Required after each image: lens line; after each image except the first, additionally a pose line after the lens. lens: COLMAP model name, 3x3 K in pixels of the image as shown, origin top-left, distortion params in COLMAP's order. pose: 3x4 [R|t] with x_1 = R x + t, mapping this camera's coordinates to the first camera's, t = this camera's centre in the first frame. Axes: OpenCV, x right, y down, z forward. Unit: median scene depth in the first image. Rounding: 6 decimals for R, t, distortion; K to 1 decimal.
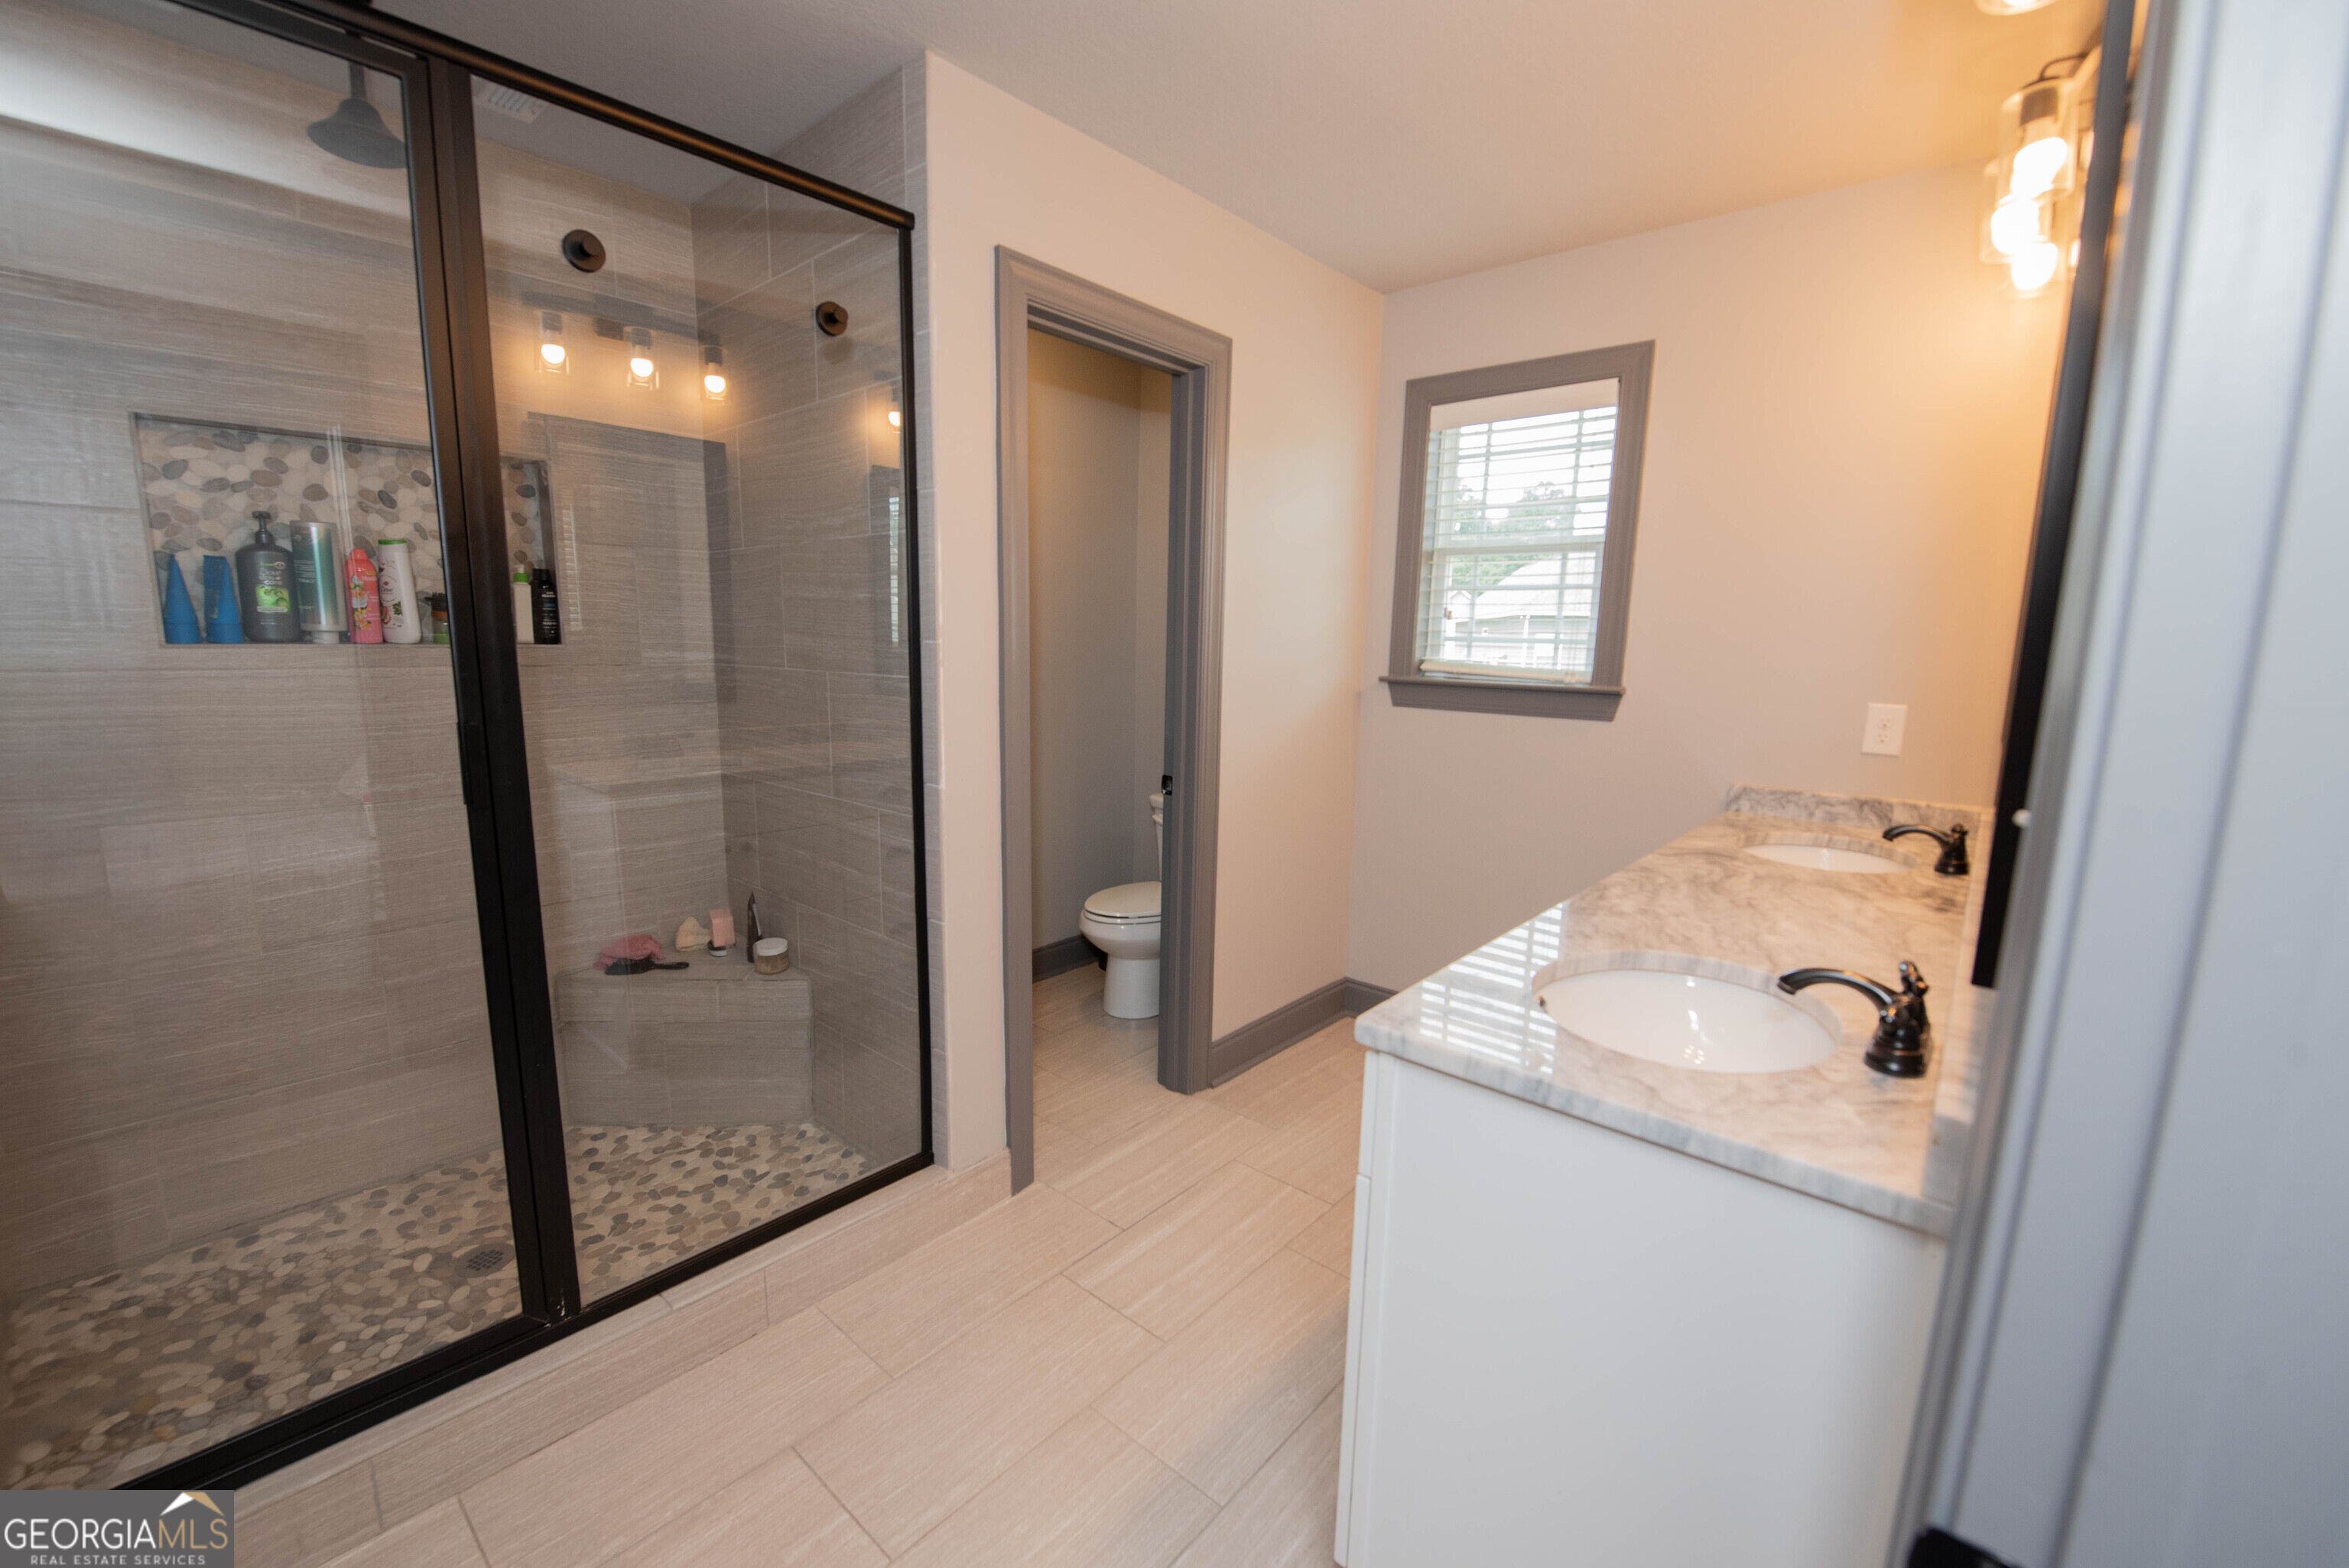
lens RADIAL K [[967.9, 0, 1161.8], [0, 967.9, 782.1], [0, 0, 1]] dist [-0.020245, -0.000509]
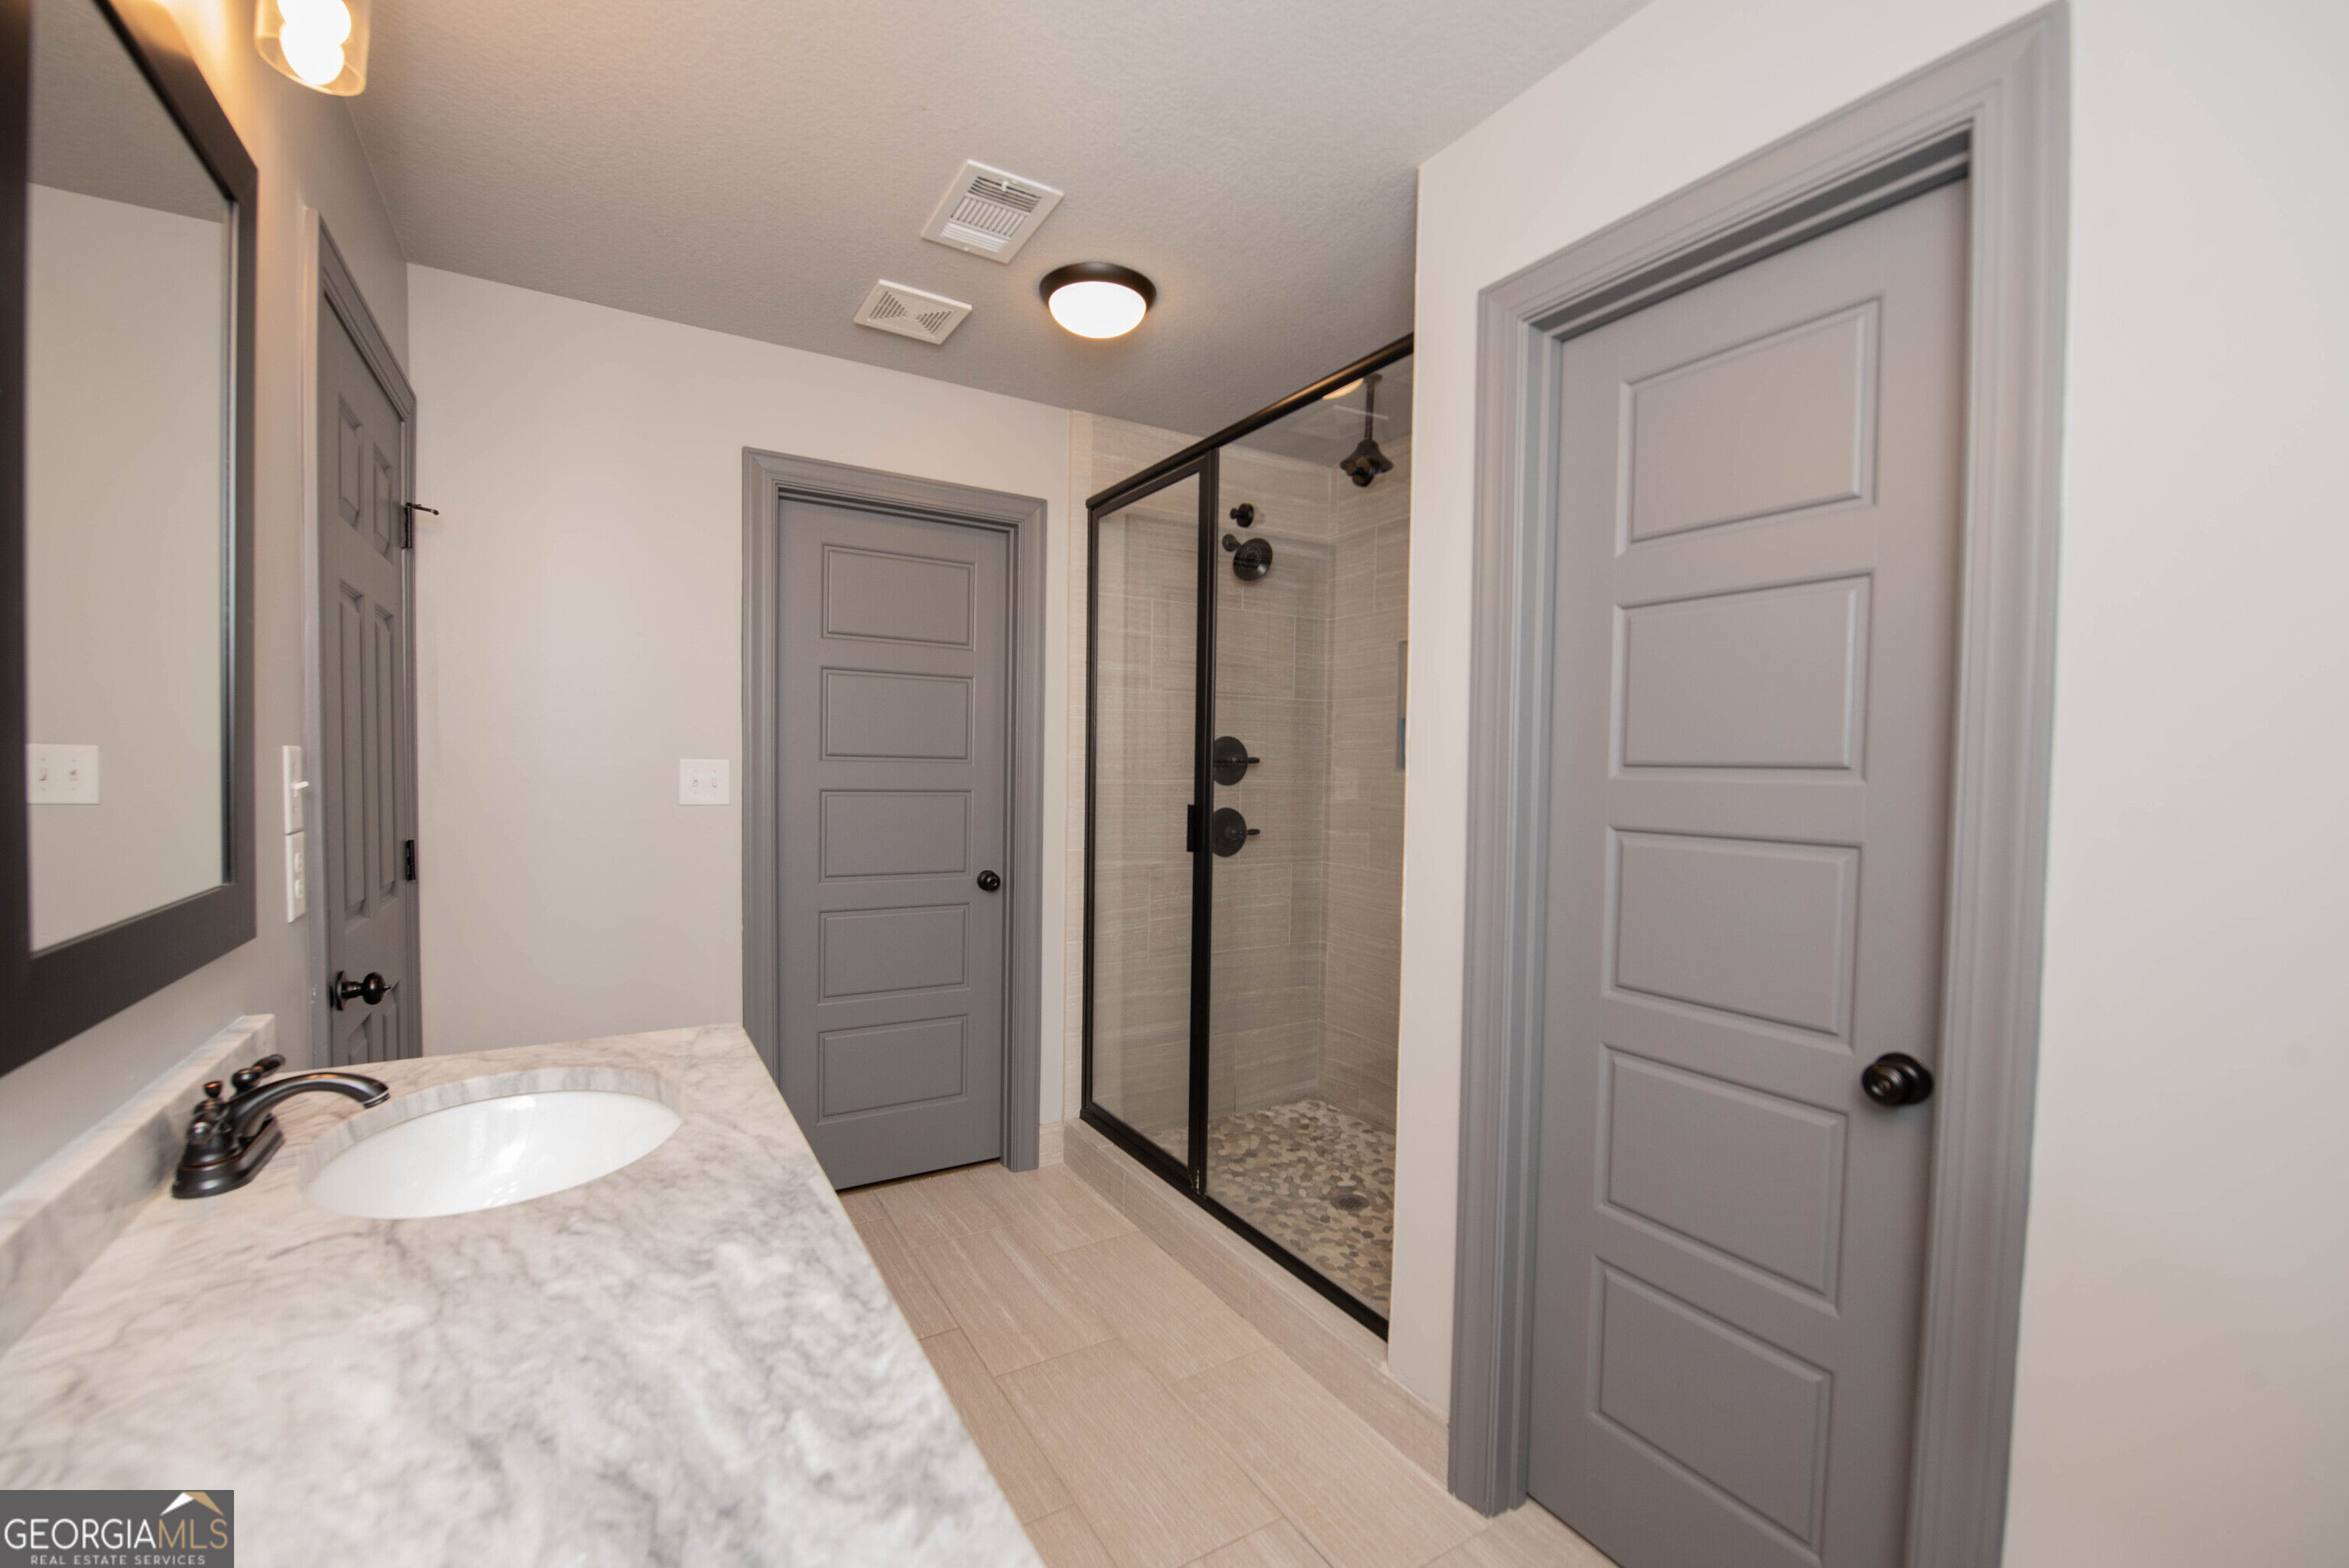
lens RADIAL K [[967.9, 0, 1171.3], [0, 967.9, 795.7], [0, 0, 1]] dist [-0.020245, -0.000509]
pose [[-0.302788, 0.008385, -0.953021, 0.823935], [-0.168719, 0.983696, 0.062260, -0.149515], [0.938005, 0.179644, -0.296437, 1.236689]]
